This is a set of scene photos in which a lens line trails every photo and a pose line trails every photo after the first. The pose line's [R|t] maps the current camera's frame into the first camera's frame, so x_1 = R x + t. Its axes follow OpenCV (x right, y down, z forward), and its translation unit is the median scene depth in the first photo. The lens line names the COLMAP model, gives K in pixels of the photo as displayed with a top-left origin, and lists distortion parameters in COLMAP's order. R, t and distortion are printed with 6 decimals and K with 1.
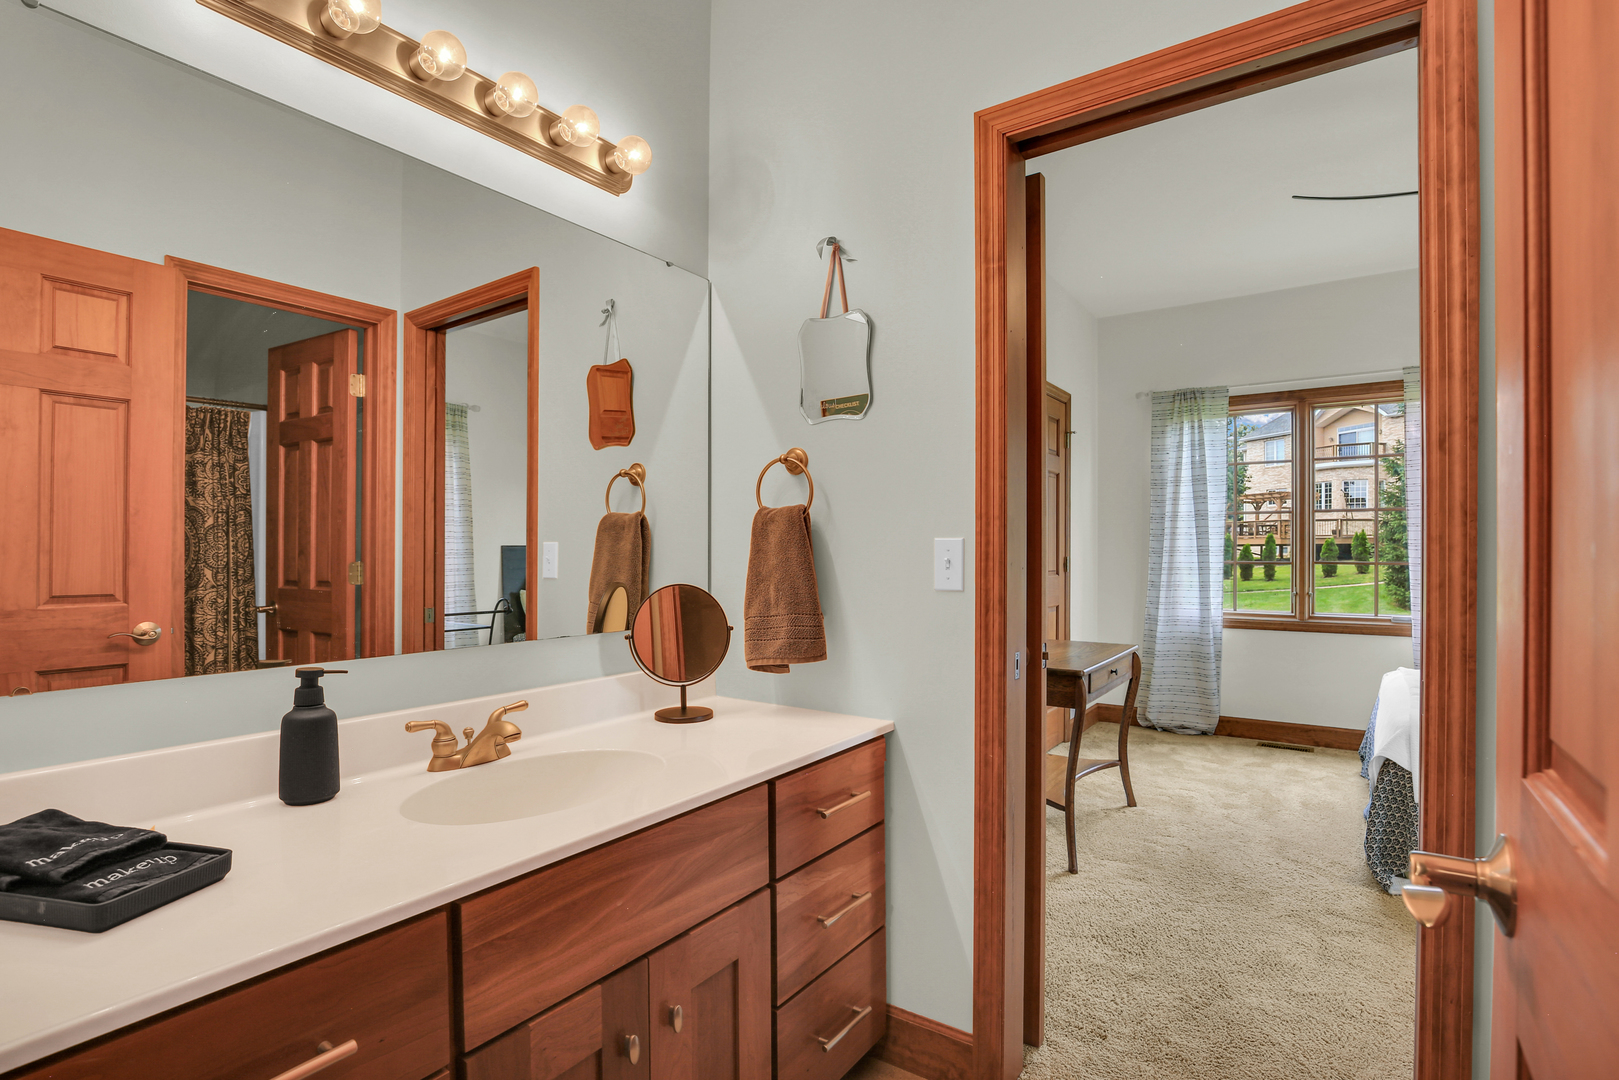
lens RADIAL K [[759.9, 0, 816.5], [0, 759.9, 550.8], [0, 0, 1]] dist [-0.022386, -0.000449]
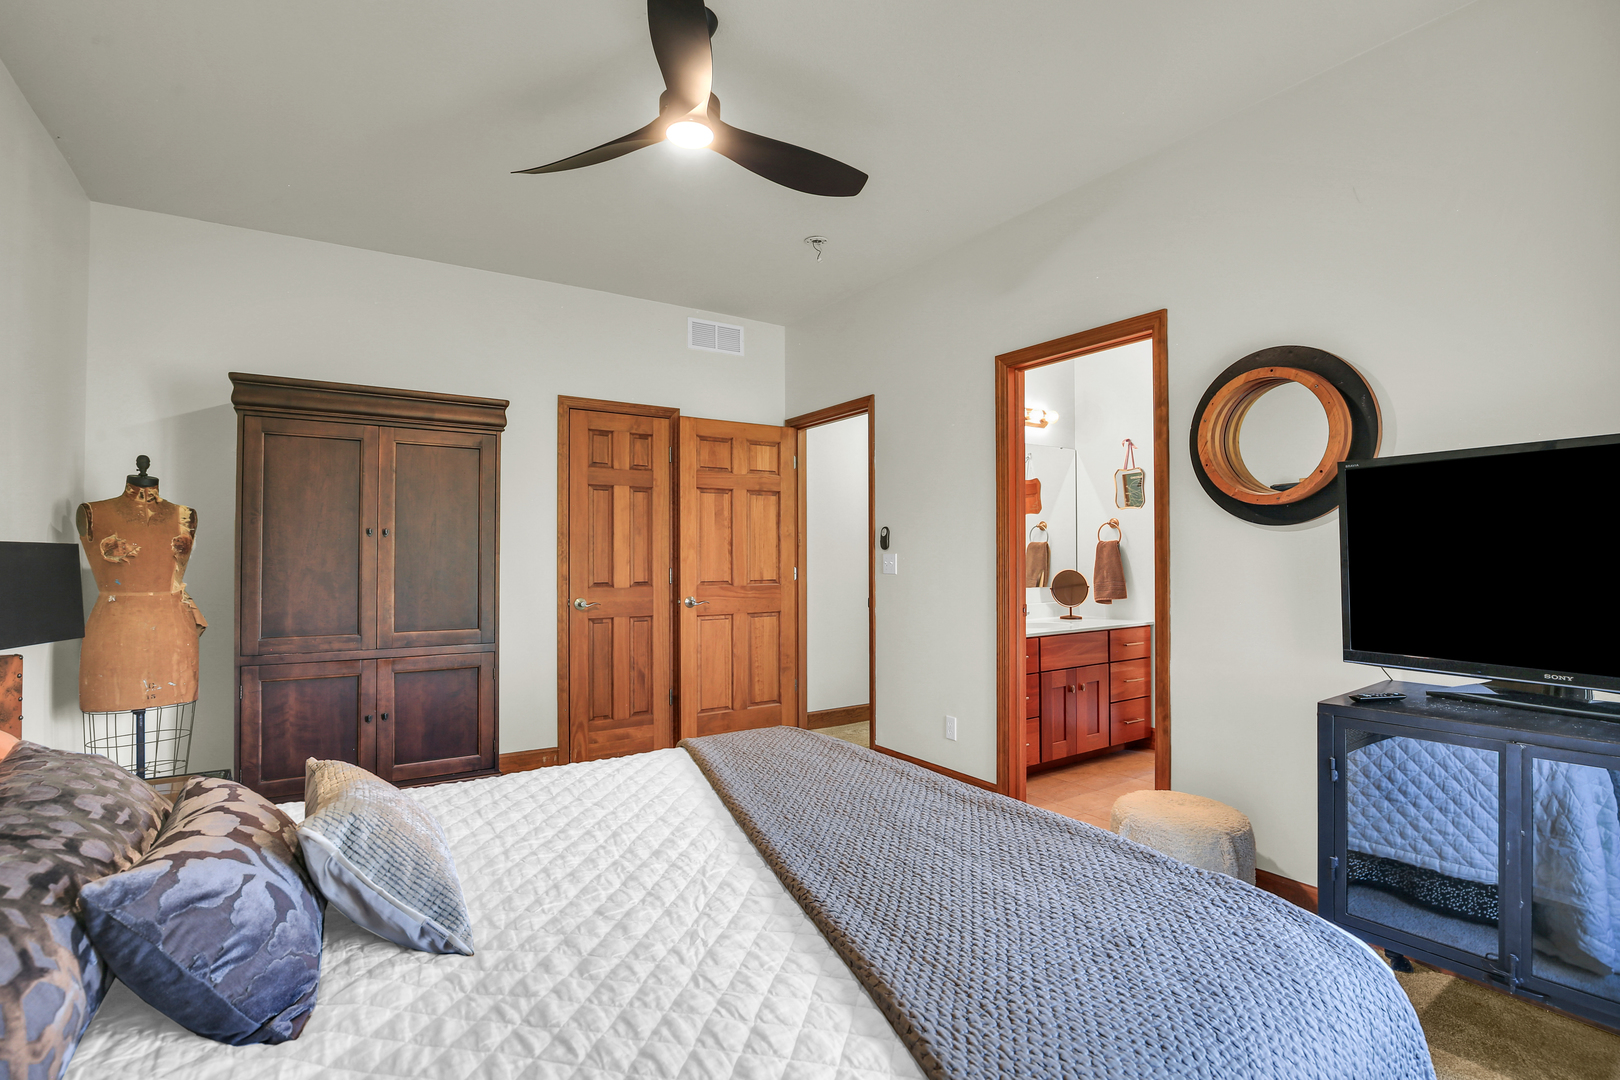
lens RADIAL K [[760.3, 0, 807.2], [0, 760.3, 540.6], [0, 0, 1]] dist [-0.022386, -0.000449]
pose [[0.926073, -0.007066, -0.377278, -0.021958], [0.003911, 0.999951, -0.009129, -0.040240], [0.377324, 0.006979, 0.926055, -1.850970]]
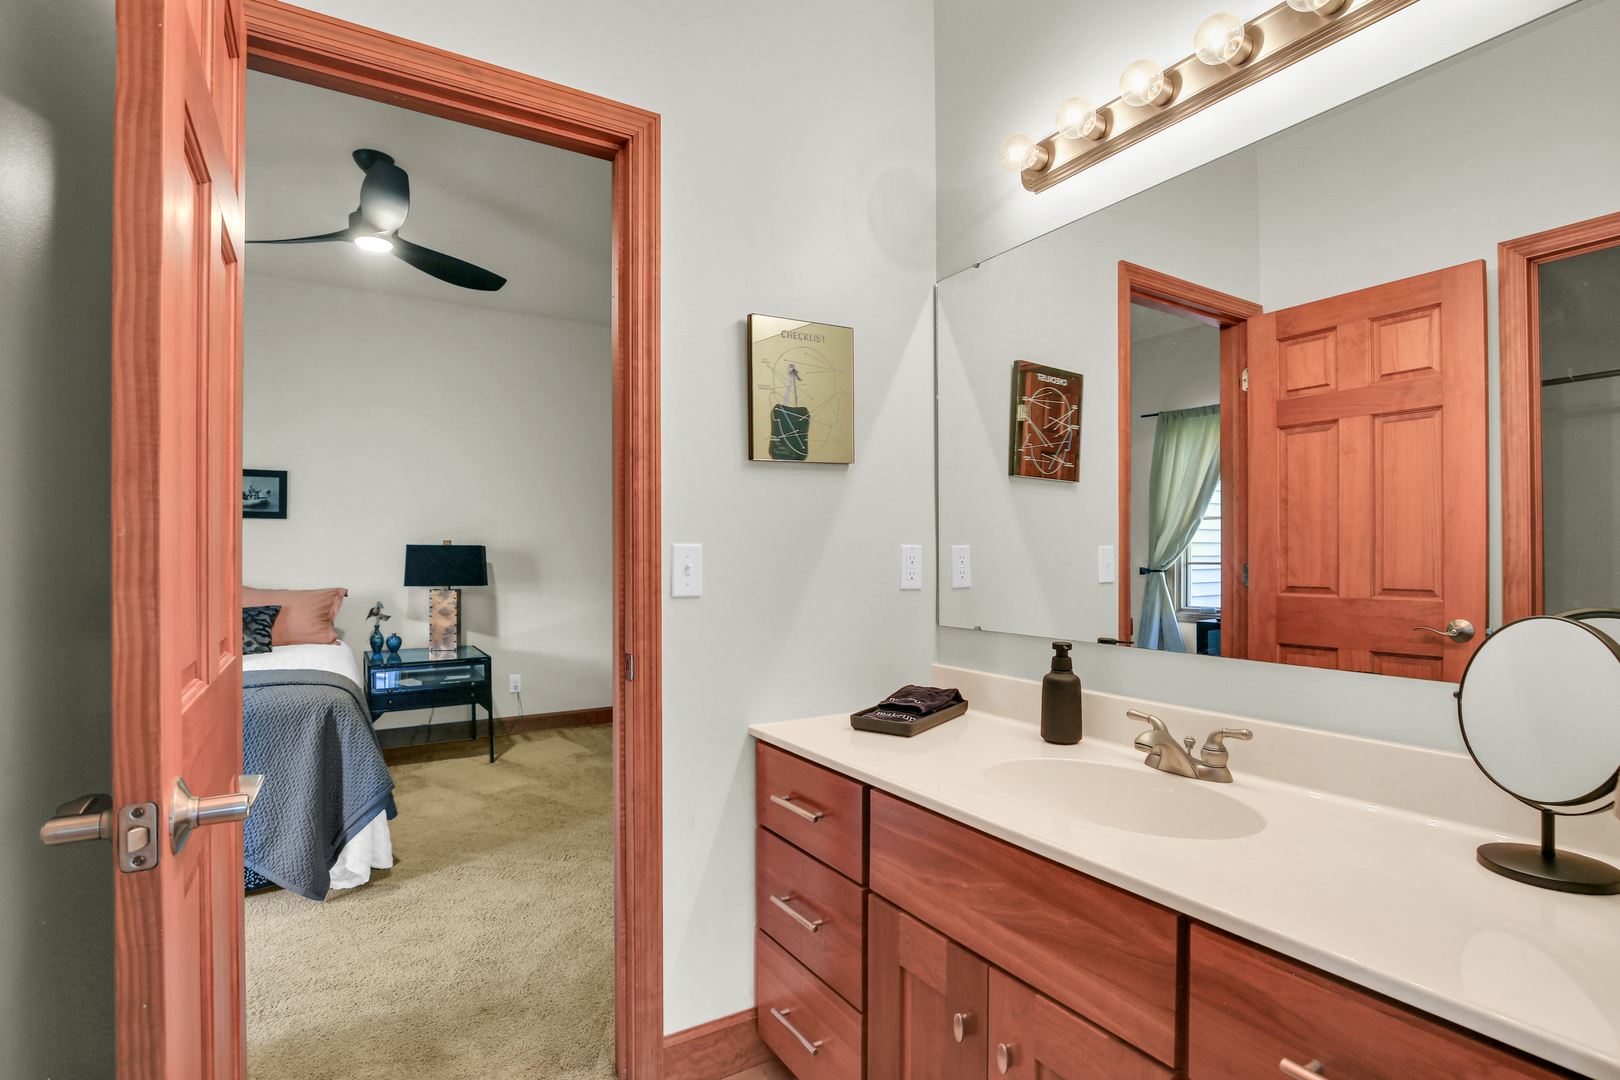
lens RADIAL K [[760.3, 0, 809.6], [0, 760.3, 553.8], [0, 0, 1]] dist [-0.022386, -0.000449]
pose [[-0.383951, 0.000853, -0.923353, 0.475773], [0.010108, 0.999944, -0.003280, 0.000440], [0.923298, -0.010593, -0.383938, 0.714340]]
